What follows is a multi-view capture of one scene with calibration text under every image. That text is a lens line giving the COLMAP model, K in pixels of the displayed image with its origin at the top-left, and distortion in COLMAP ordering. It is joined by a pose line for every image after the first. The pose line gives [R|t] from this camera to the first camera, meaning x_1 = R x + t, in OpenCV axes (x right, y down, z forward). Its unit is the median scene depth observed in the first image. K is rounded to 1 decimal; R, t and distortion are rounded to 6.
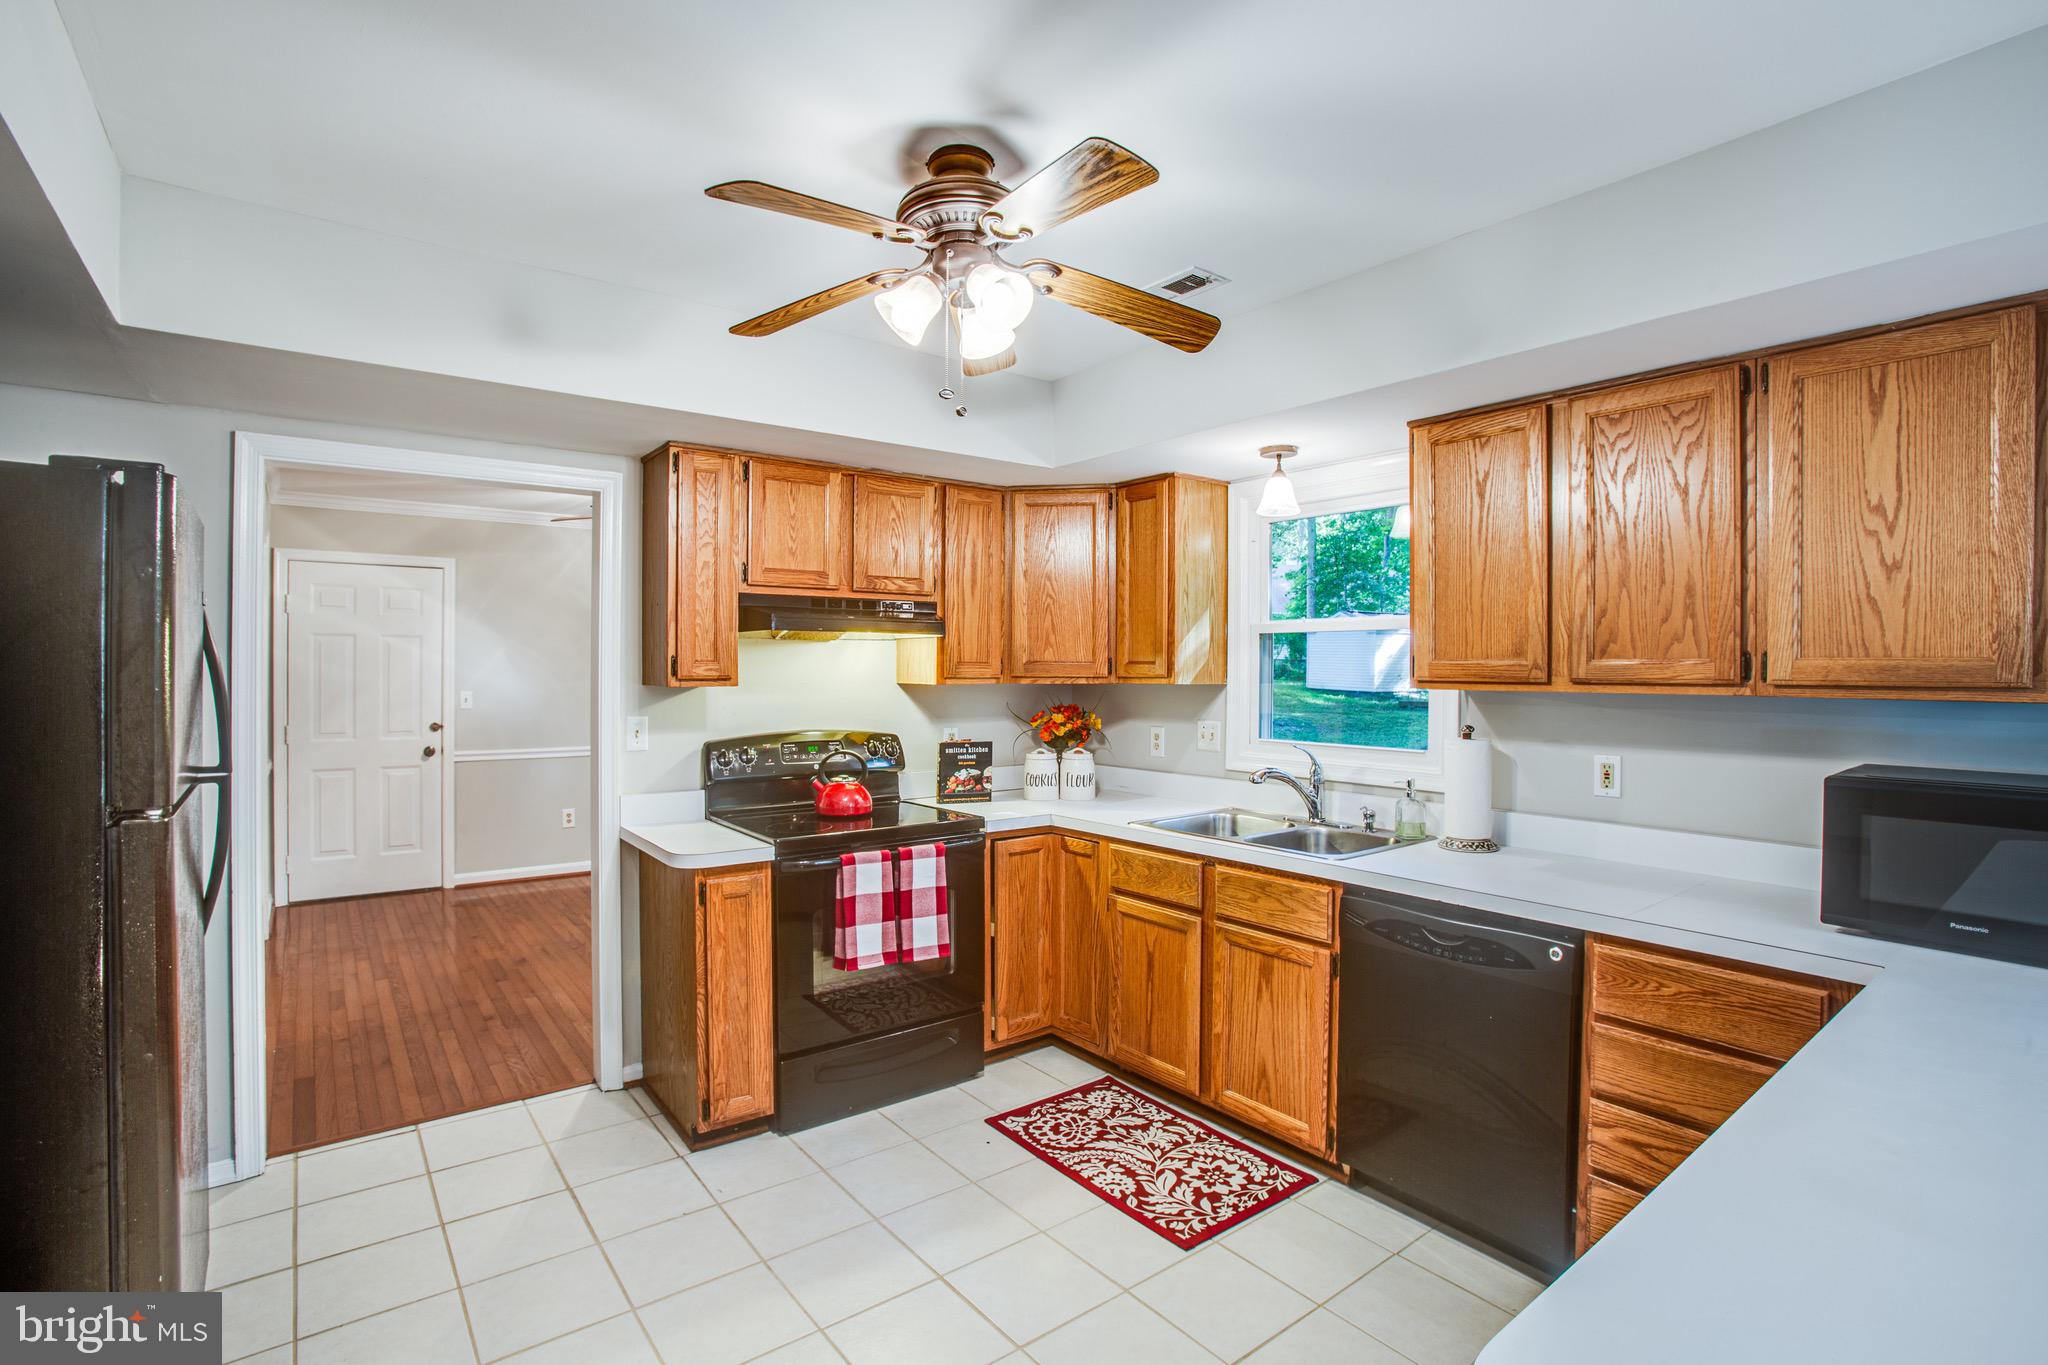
lens RADIAL K [[972.3, 0, 1018.9], [0, 972.3, 673.3], [0, 0, 1]] dist [-0.042440, 0.006279]
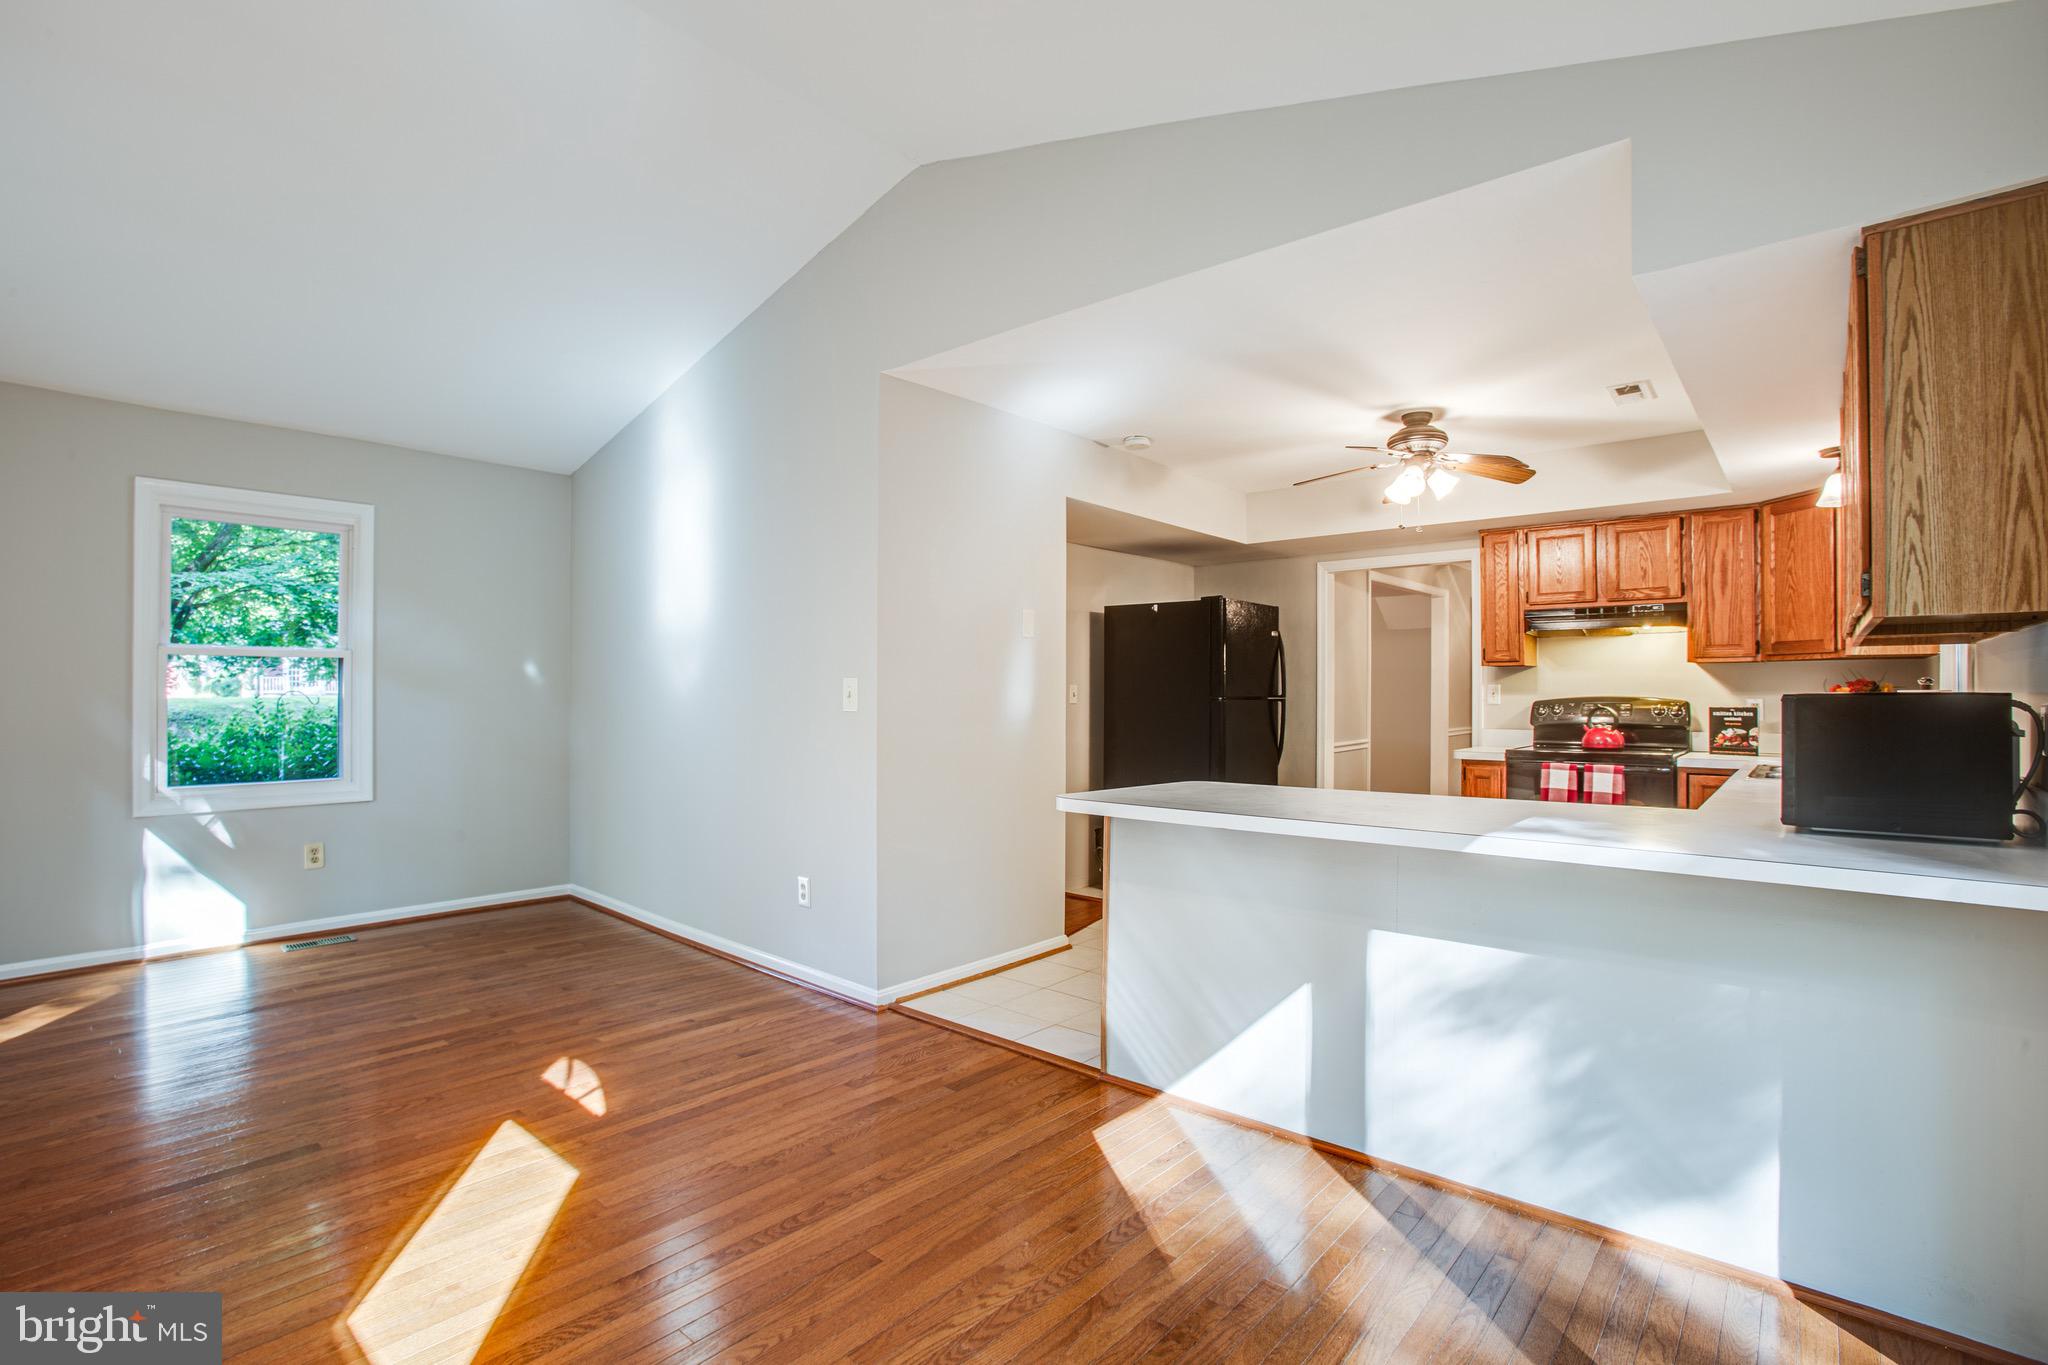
lens RADIAL K [[972.3, 0, 1024.8], [0, 972.3, 687.2], [0, 0, 1]] dist [-0.042440, 0.006279]
pose [[0.213301, -0.008793, -0.976947, 1.039457], [-0.003174, 0.999948, -0.009694, 0.063309], [0.976981, 0.005169, 0.213262, -0.190174]]
